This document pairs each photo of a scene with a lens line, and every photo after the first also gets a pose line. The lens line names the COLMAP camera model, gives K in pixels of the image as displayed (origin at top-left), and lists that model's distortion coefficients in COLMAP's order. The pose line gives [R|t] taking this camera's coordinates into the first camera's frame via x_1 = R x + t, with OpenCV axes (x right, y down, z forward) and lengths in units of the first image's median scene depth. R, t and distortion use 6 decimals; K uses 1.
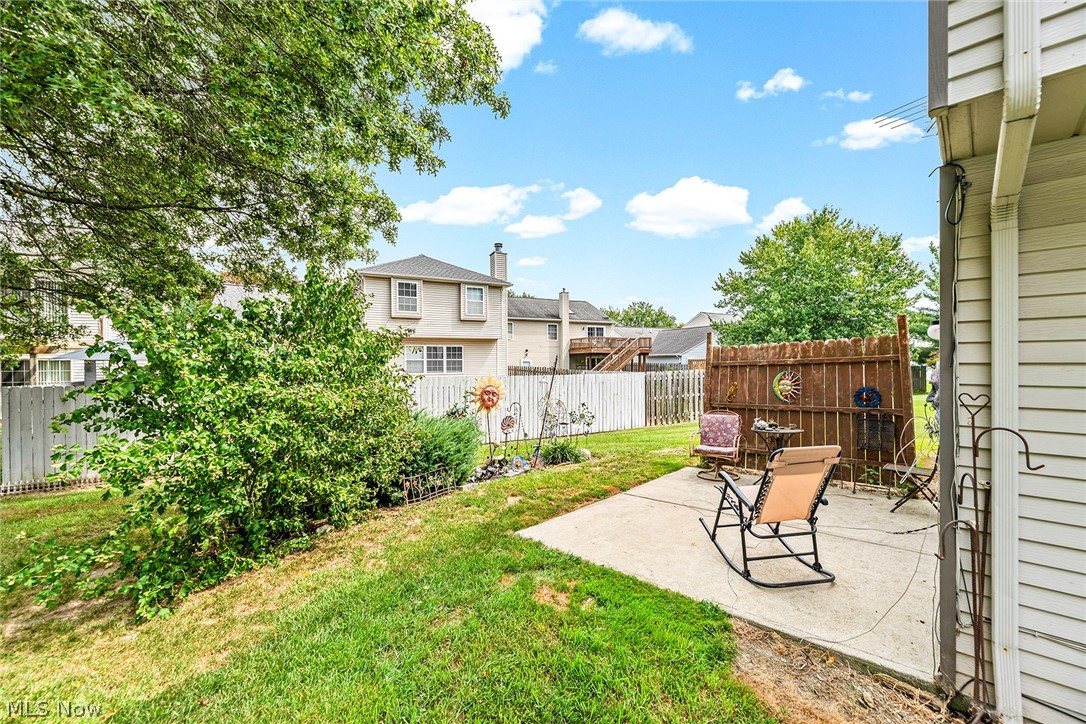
lens RADIAL K [[443.8, 0, 547.0], [0, 443.8, 362.2], [0, 0, 1]] dist [-0.001521, 0.000193]
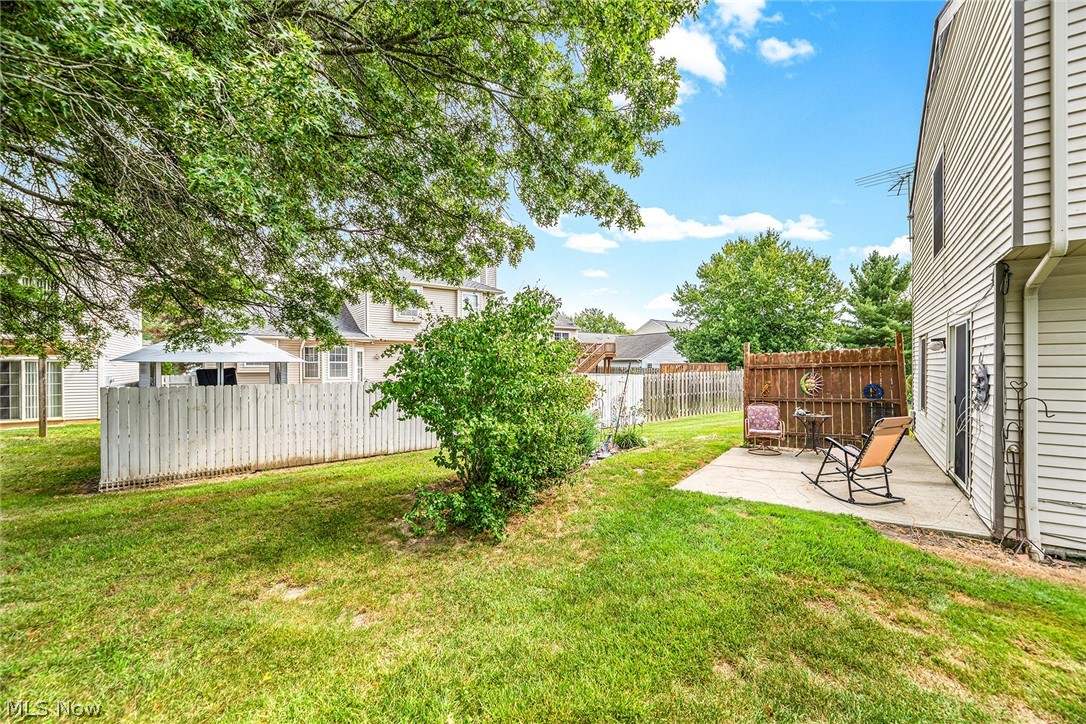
lens RADIAL K [[443.8, 0, 538.5], [0, 443.8, 365.2], [0, 0, 1]] dist [-0.001521, 0.000193]
pose [[0.991153, 0.003152, 0.132684, -0.424806], [-0.003011, 0.999995, -0.001263, 0.001634], [-0.132687, 0.000852, 0.991158, -0.202301]]
